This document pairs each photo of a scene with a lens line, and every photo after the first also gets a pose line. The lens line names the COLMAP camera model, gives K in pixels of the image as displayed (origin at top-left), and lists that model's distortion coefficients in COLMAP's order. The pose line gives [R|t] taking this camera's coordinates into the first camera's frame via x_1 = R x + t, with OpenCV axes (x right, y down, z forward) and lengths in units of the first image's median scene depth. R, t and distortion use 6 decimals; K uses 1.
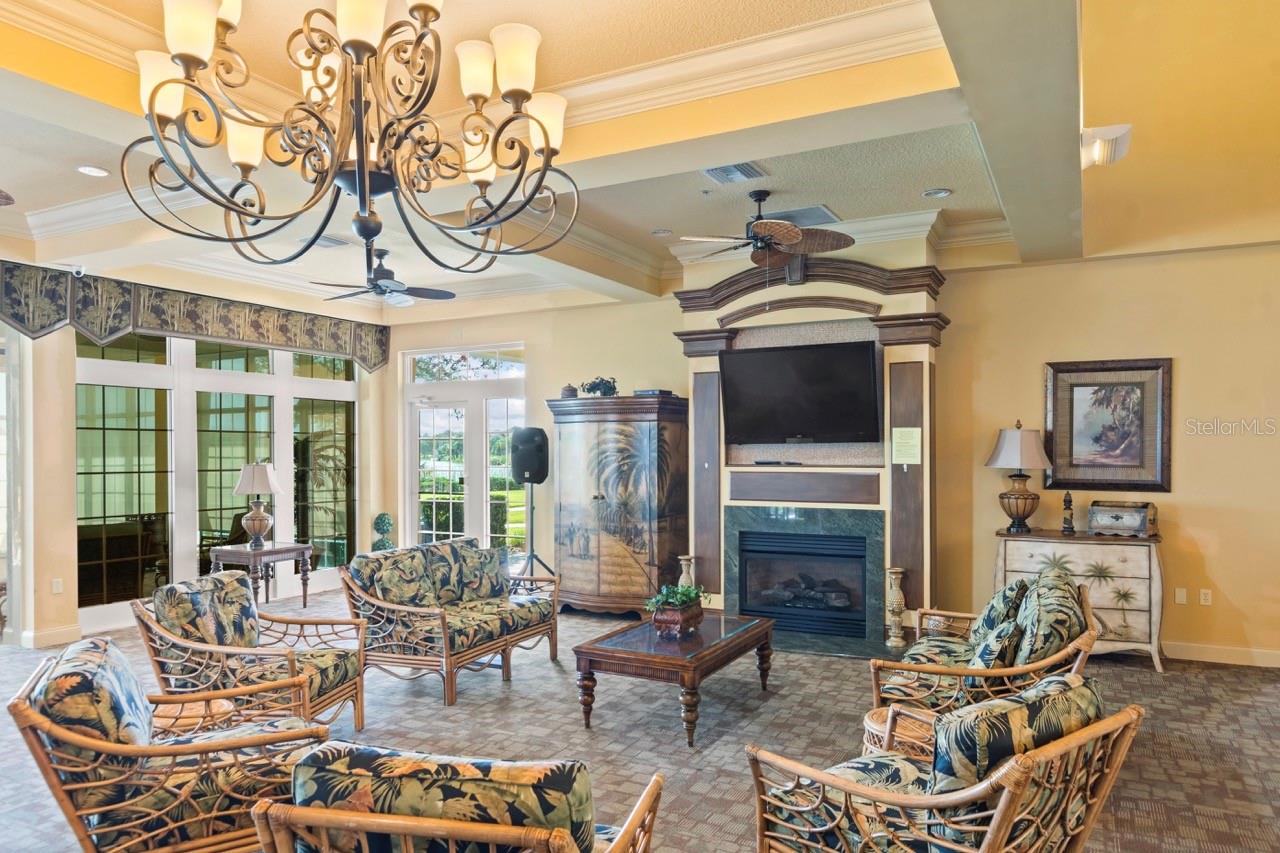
lens RADIAL K [[850.3, 0, 636.6], [0, 850.3, 454.2], [0, 0, 1]] dist [0.002511, 0.000163]
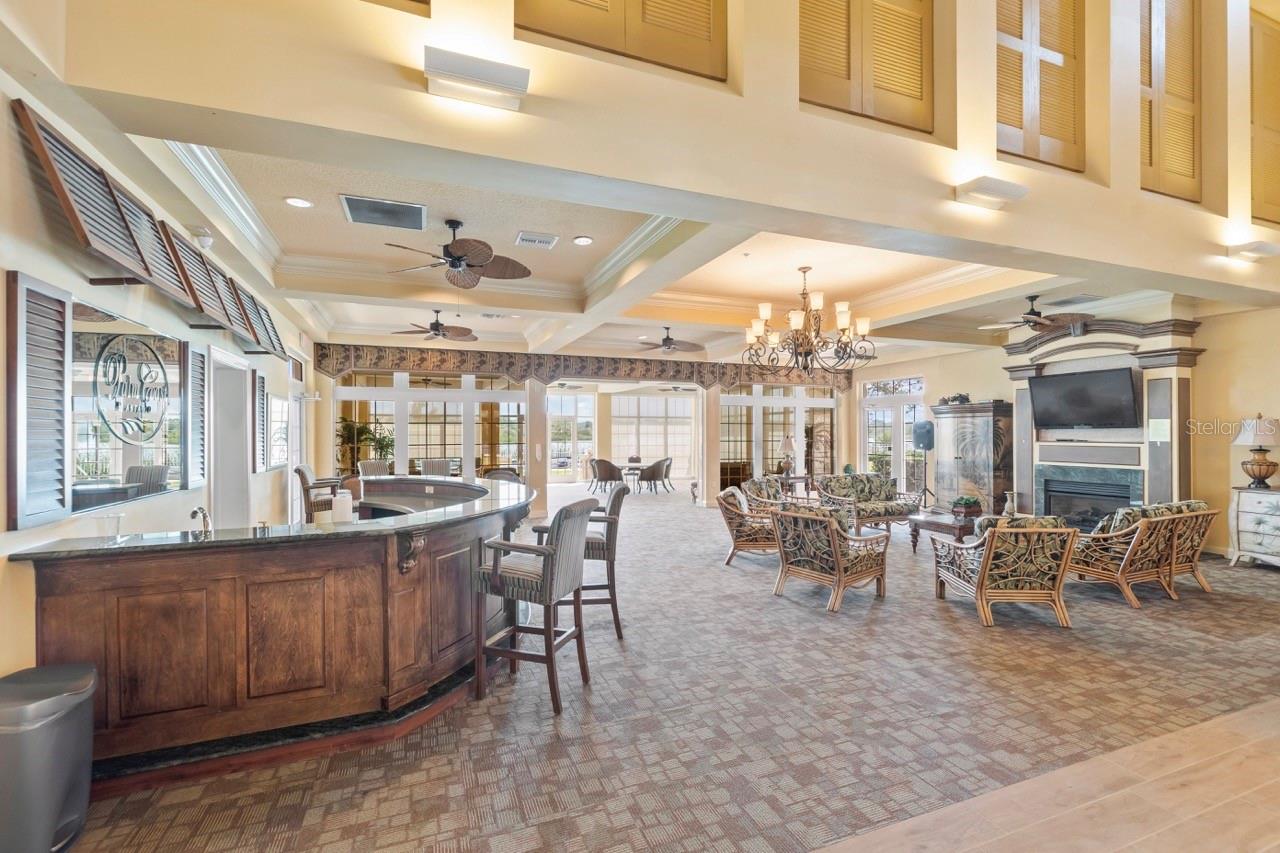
lens RADIAL K [[564.2, 0, 640.0], [0, 564.2, 426.5], [0, 0, 1]] dist [0.000799, 0.000094]
pose [[0.766067, -0.004397, -0.642746, 0.225285], [-0.005536, 0.999894, -0.013438, 0.002560], [0.642737, 0.013852, 0.765961, -0.413004]]
